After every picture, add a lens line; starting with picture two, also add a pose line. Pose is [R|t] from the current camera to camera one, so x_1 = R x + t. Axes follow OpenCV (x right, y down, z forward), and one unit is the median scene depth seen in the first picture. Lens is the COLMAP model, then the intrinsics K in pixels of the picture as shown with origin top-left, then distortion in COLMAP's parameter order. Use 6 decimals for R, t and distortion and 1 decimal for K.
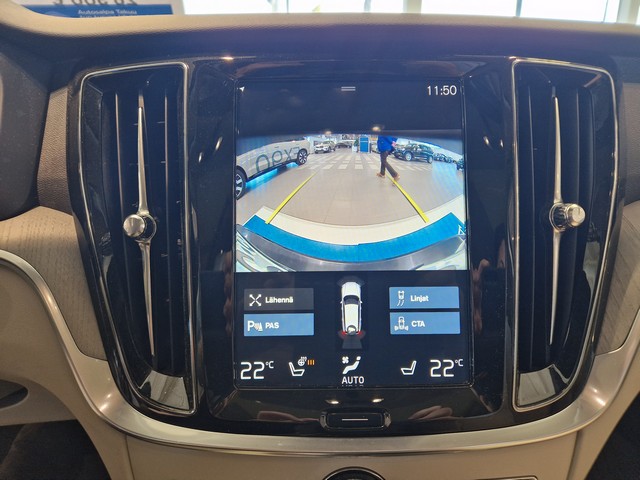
lens RADIAL K [[424.5, 0, 321.2], [0, 424.5, 249.8], [0, 0, 1]] dist [0.061910, -0.058863]
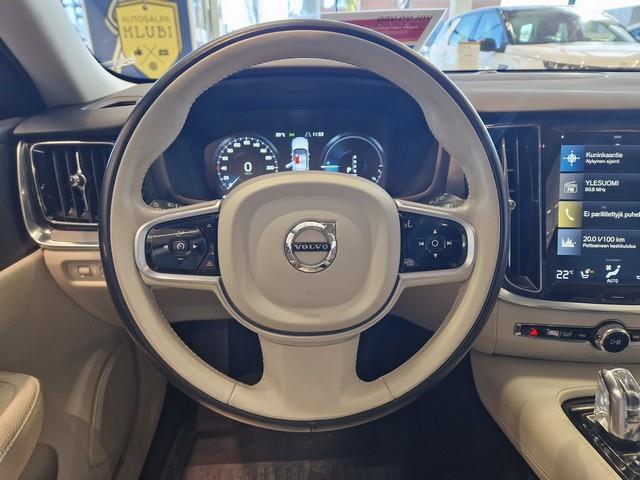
lens RADIAL K [[430.0, 0, 316.4], [0, 430.0, 250.0], [0, 0, 1]] dist [0.054871, -0.059856]
pose [[0.996697, 0.027344, -0.076464, -1.196048], [-0.020264, 0.995564, 0.091882, -0.010581], [0.078638, -0.090029, 0.992830, -1.199914]]
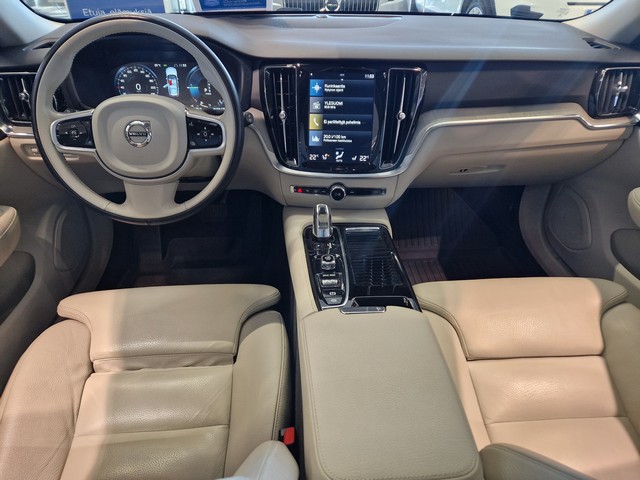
lens RADIAL K [[424.5, 0, 321.2], [0, 424.5, 249.8], [0, 0, 1]] dist [0.061910, -0.058863]
pose [[0.998242, 0.045114, -0.038440, 0.092796], [-0.032097, 0.956704, 0.289288, -0.023181], [0.049827, -0.287545, 0.956470, -2.784652]]
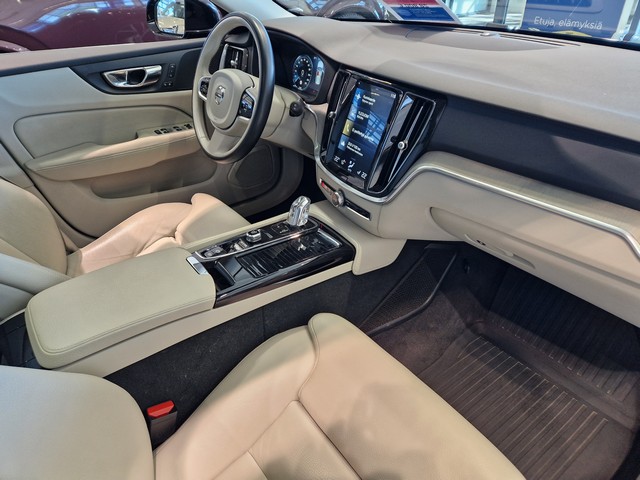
lens RADIAL K [[430.0, 0, 316.4], [0, 430.0, 250.0], [0, 0, 1]] dist [0.054871, -0.059856]
pose [[0.482222, 0.483889, -0.730283, 3.047209], [-0.258480, 0.875088, 0.409157, -0.559423], [0.837048, -0.008540, 0.547062, -1.337372]]
